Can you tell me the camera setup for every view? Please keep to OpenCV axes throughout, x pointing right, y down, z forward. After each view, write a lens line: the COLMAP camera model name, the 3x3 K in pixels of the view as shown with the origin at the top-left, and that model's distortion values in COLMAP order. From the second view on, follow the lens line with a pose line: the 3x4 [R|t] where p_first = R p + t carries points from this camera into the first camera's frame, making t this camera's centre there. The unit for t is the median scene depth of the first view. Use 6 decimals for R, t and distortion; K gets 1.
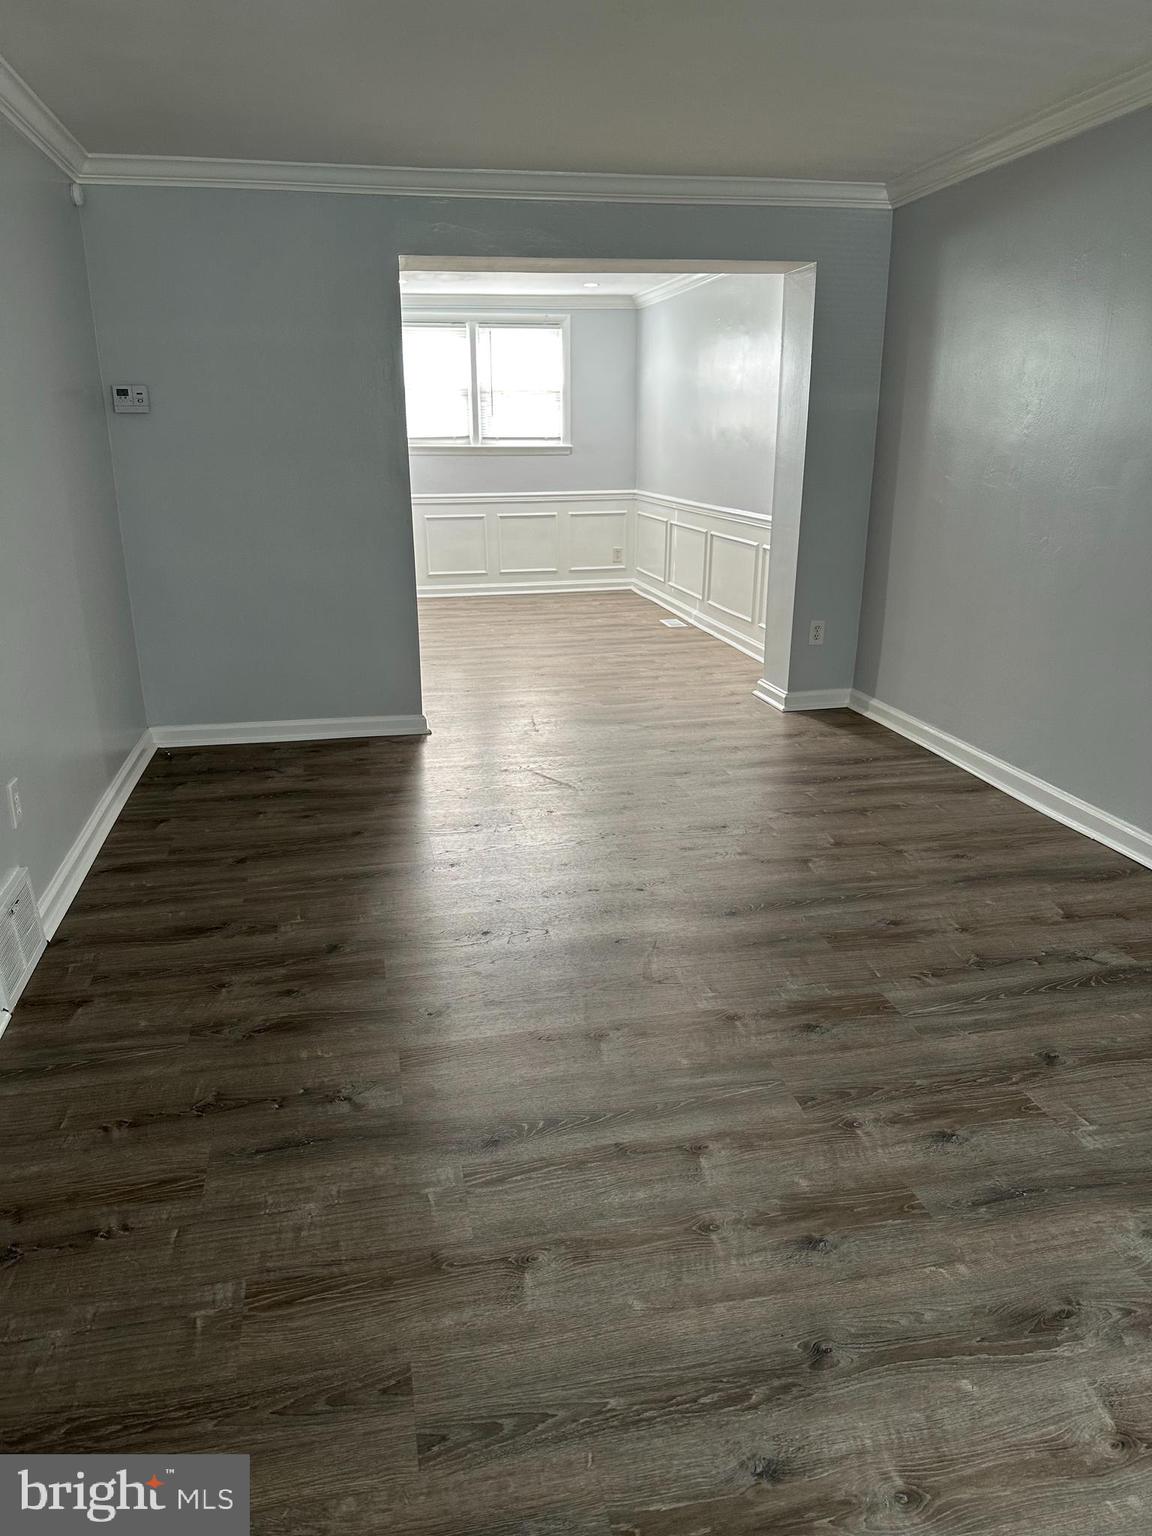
lens RADIAL K [[1080.9, 0, 575.0], [0, 1080.9, 767.6], [0, 0, 1]] dist [-0.000918, -0.000346]
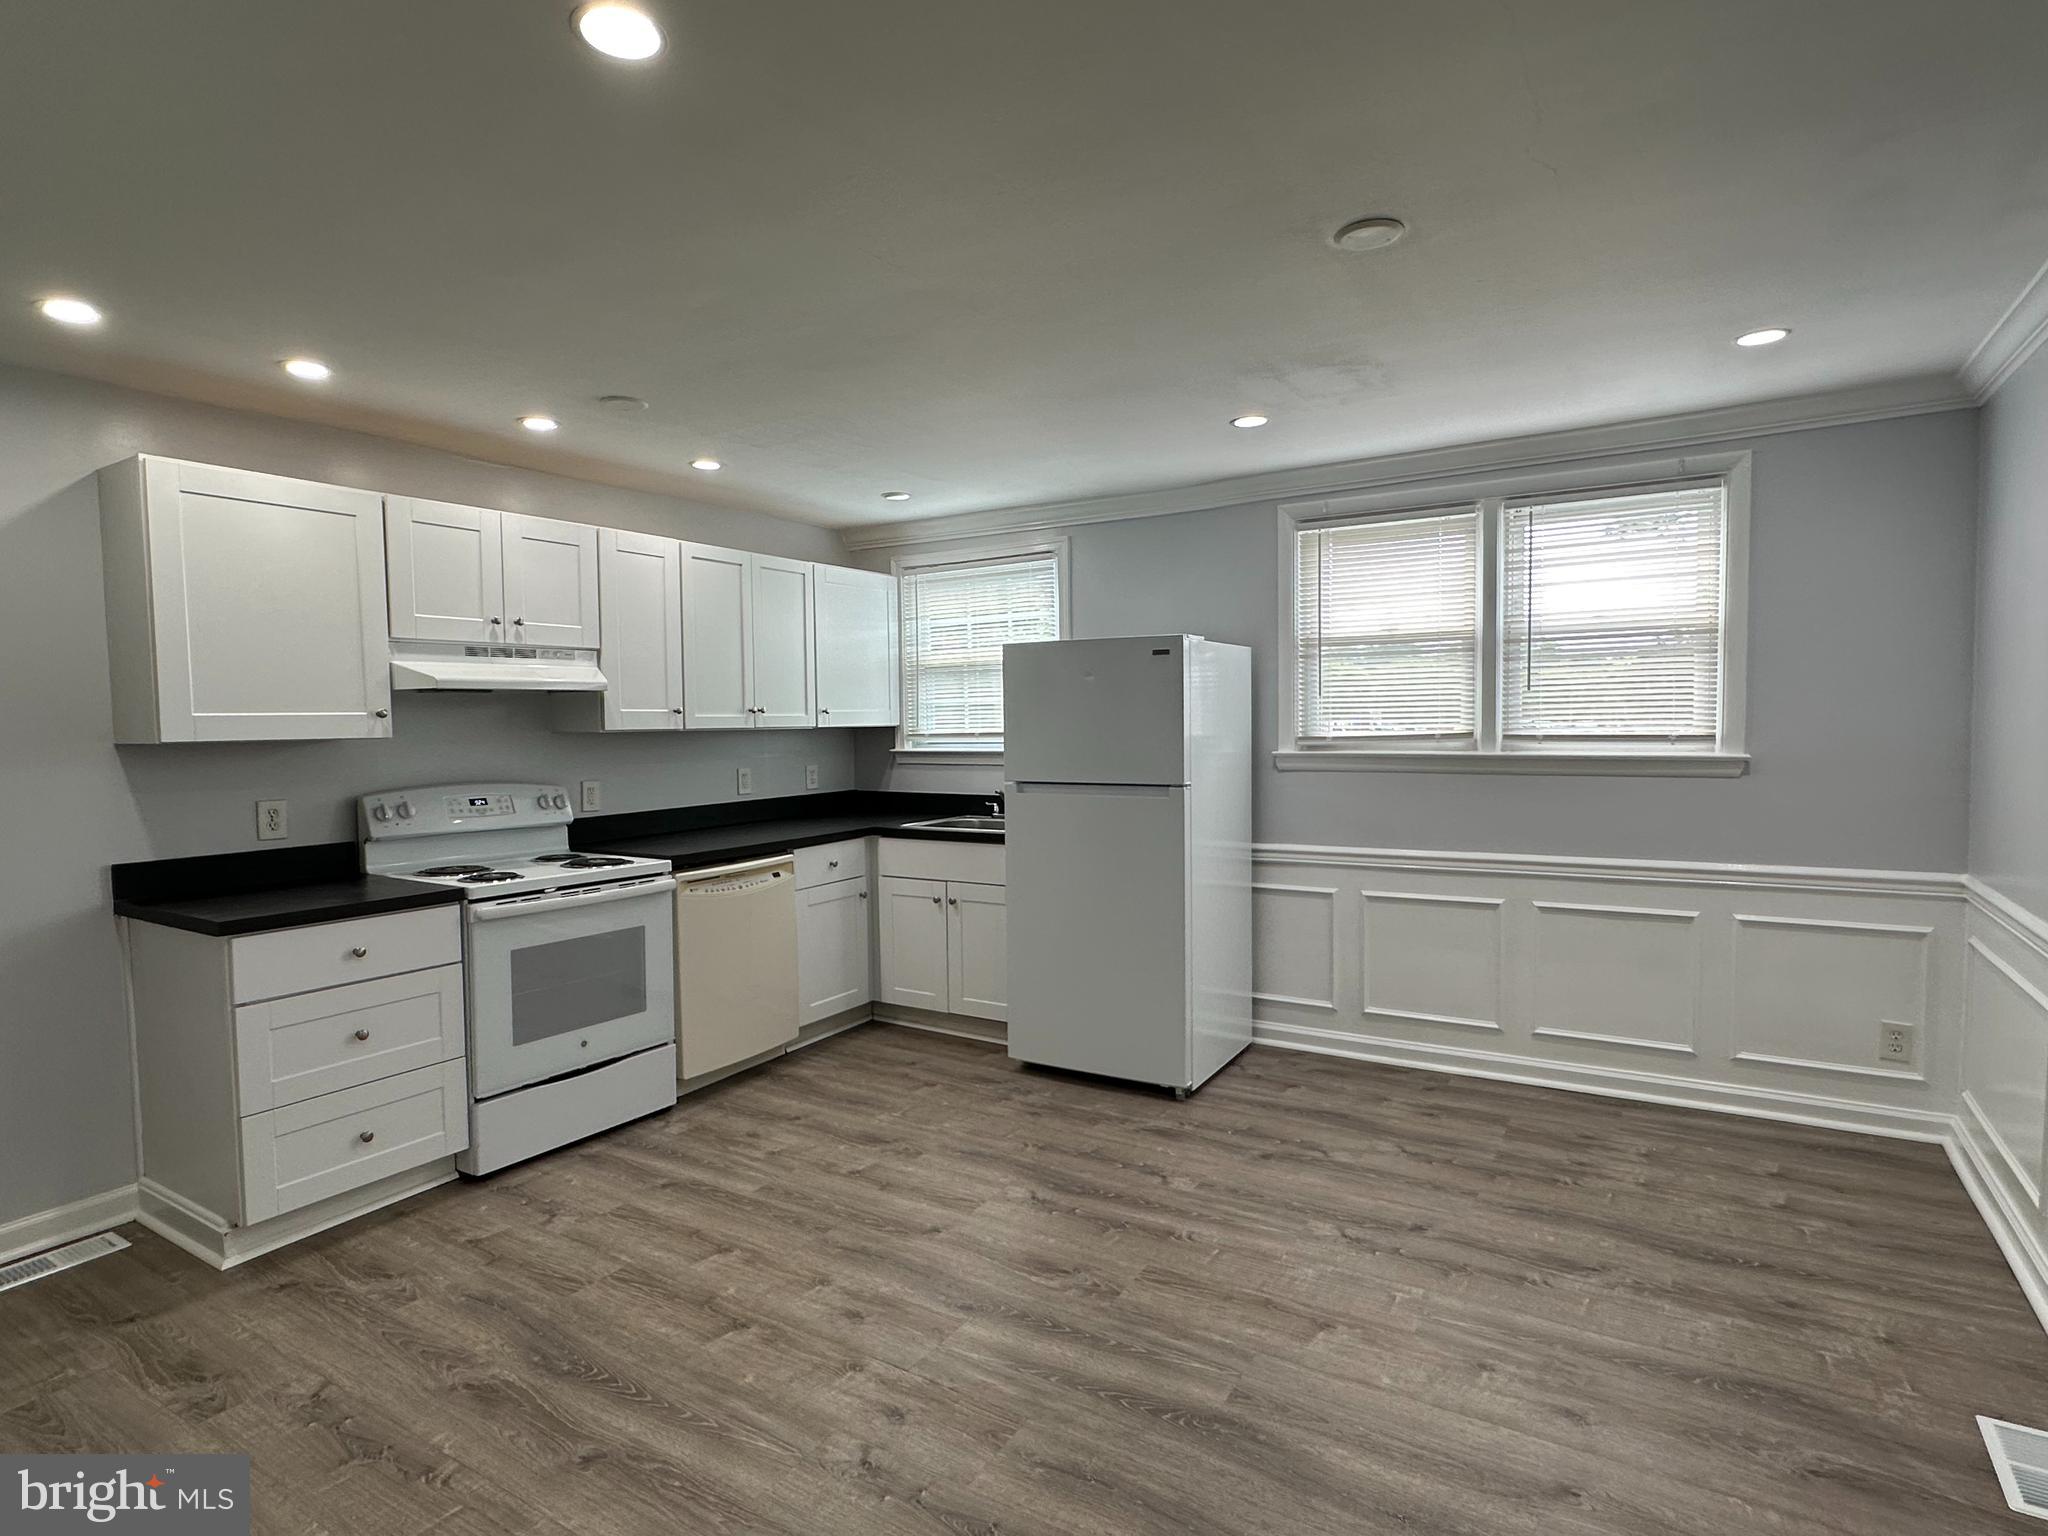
lens RADIAL K [[1101.0, 0, 1024.6], [0, 1101.0, 776.2], [0, 0, 1]] dist [0.004450, 0.000838]
pose [[0.702053, 0.028684, -0.711547, 0.101912], [-0.207233, 0.964174, -0.165599, -0.170727], [0.681305, 0.263715, 0.682846, 0.551326]]
